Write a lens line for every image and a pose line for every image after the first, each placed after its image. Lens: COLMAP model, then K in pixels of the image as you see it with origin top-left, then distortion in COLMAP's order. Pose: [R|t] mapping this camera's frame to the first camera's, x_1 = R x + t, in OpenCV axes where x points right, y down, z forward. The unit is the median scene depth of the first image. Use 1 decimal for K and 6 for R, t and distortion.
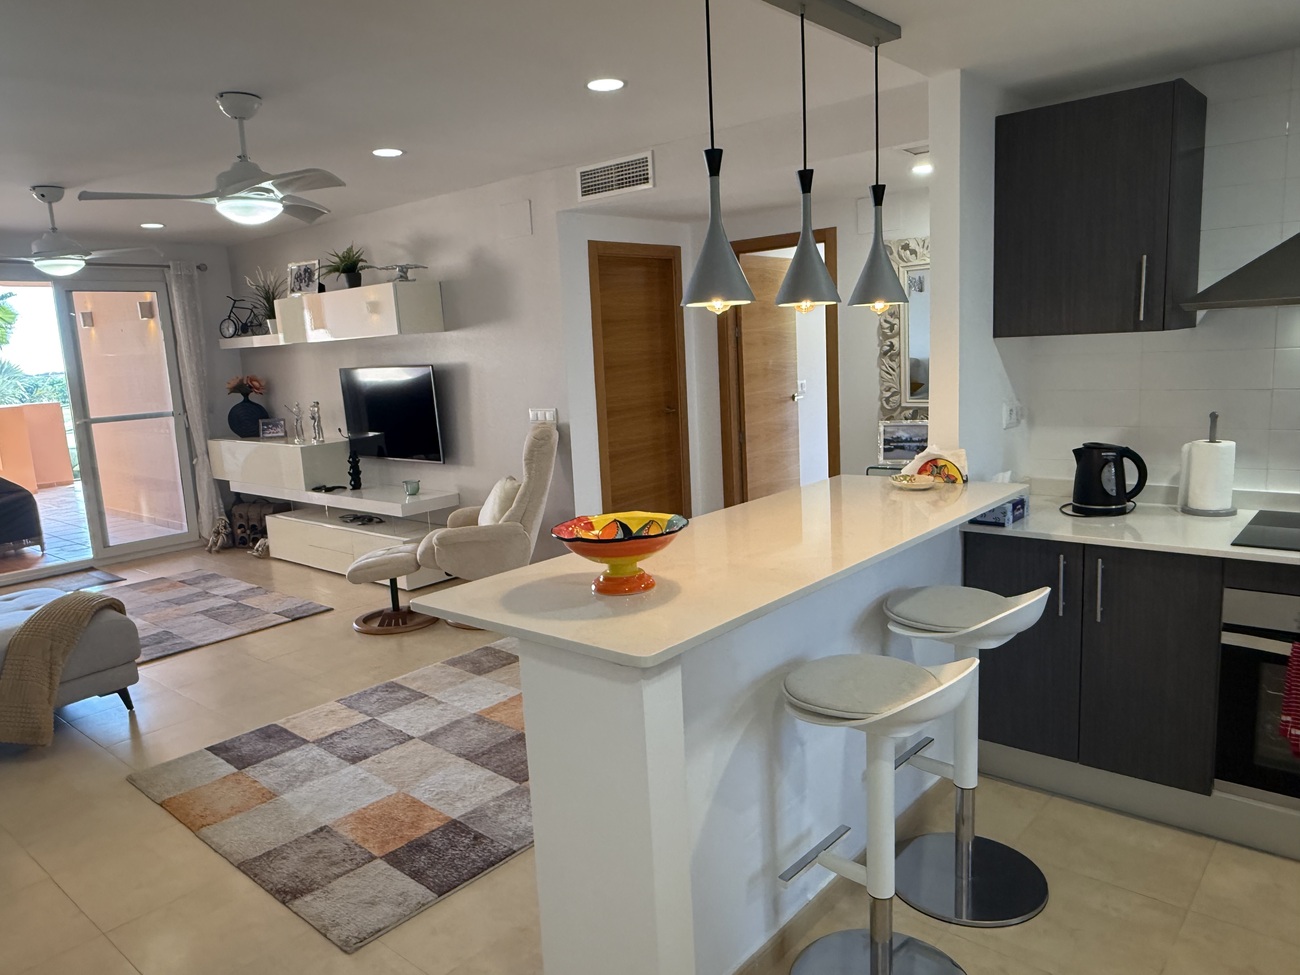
lens RADIAL K [[912.5, 0, 633.9], [0, 912.5, 486.0], [0, 0, 1]] dist [-0.000847, 0.002085]
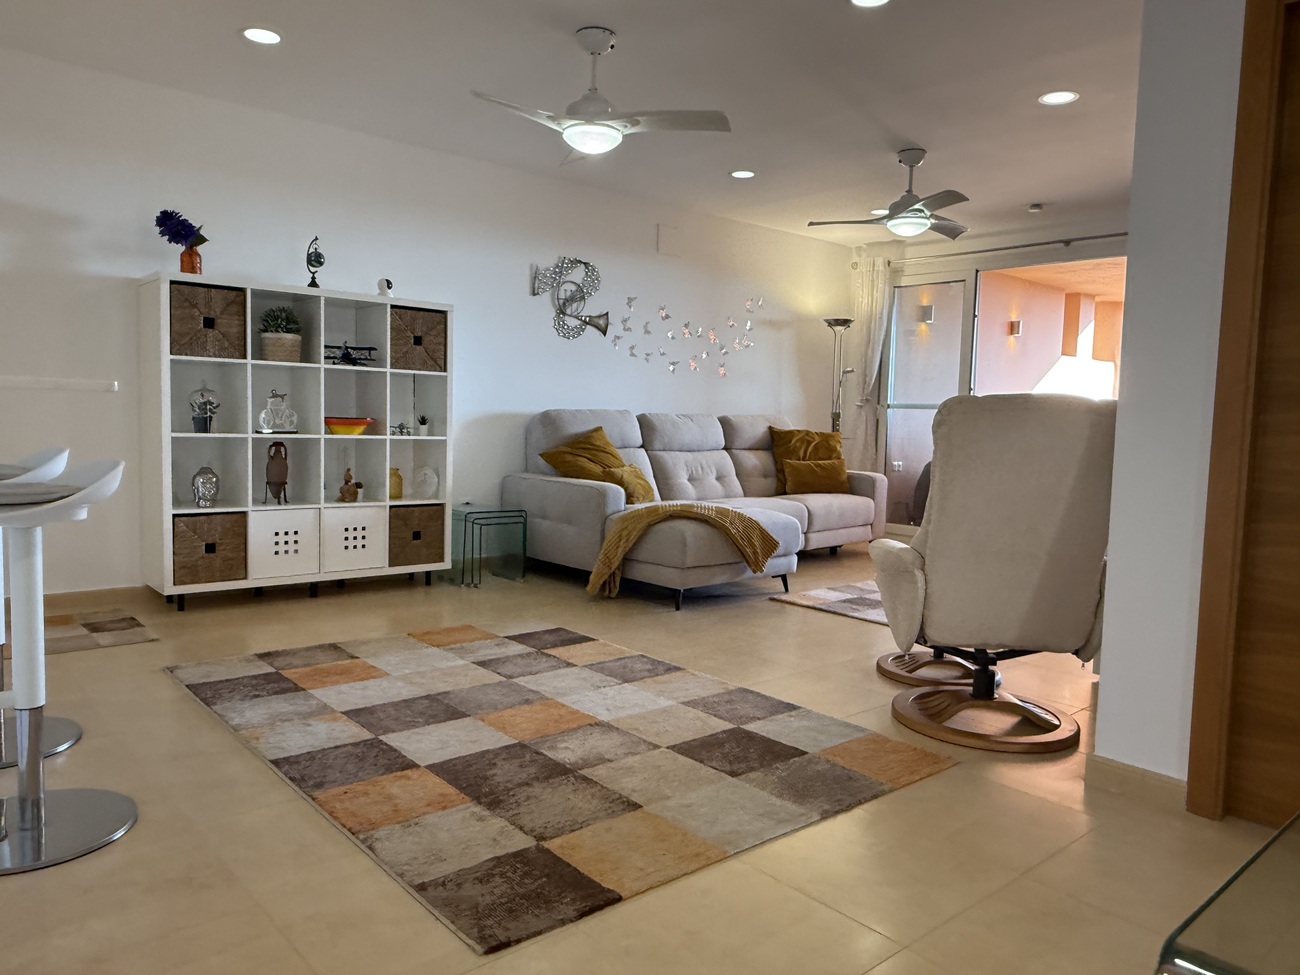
lens RADIAL K [[912.5, 0, 633.9], [0, 912.5, 486.0], [0, 0, 1]] dist [-0.000847, 0.002085]
pose [[-0.133050, 0.130348, -0.982500, 0.638257], [-0.181034, 0.971440, 0.153396, -0.080924], [0.974435, 0.198275, -0.105653, 1.200334]]
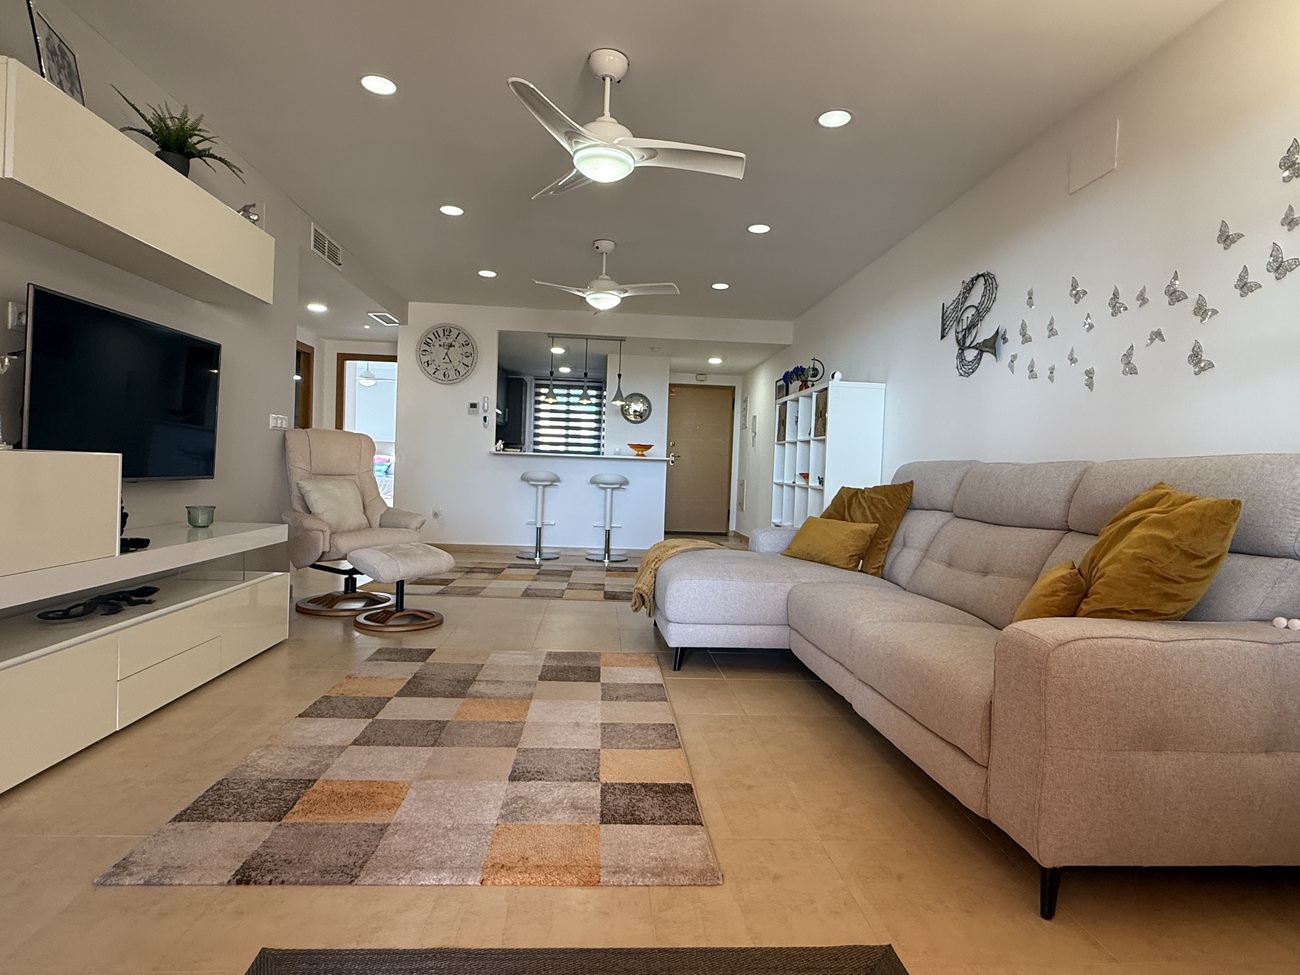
lens RADIAL K [[700.3, 0, 650.0], [0, 700.3, 487.5], [0, 0, 1]] dist [0.003840, 0.001833]
pose [[-0.718581, 0.006771, 0.695410, -1.419554], [0.110742, 0.988307, 0.104809, -0.063341], [-0.686569, 0.152325, -0.710929, 1.929447]]
